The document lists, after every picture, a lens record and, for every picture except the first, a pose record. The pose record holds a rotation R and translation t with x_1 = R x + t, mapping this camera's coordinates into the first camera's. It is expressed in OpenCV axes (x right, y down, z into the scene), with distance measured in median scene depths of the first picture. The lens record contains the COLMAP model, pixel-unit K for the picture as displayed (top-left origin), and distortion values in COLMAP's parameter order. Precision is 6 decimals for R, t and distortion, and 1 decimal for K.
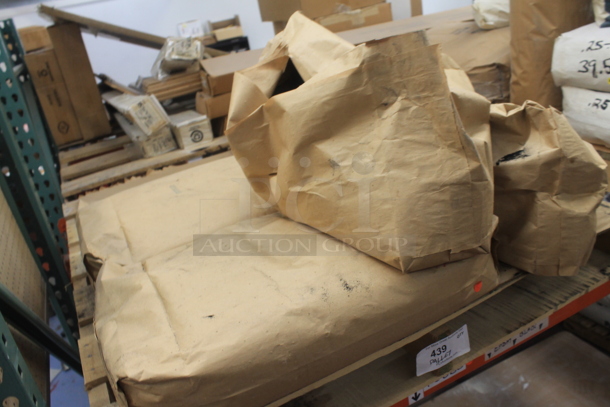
lens RADIAL K [[512.2, 0, 303.2], [0, 512.2, 206.1], [0, 0, 1]] dist [-0.133591, 0.057937]
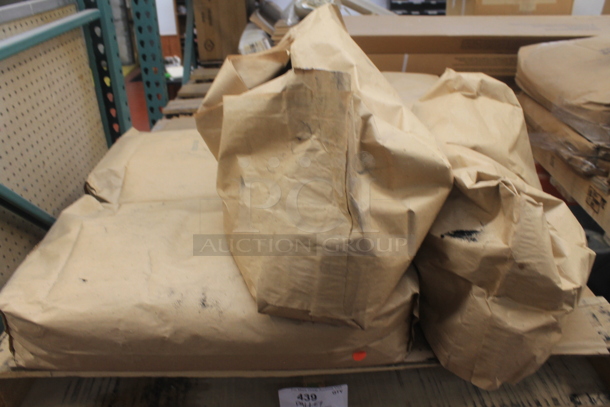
lens RADIAL K [[512.2, 0, 304.8], [0, 512.2, 204.9], [0, 0, 1]] dist [-0.133591, 0.057937]
pose [[0.891783, 0.328315, -0.311340, 0.489867], [-0.289483, 0.942842, 0.165071, -0.238770], [0.347740, -0.057080, 0.935852, 0.127580]]
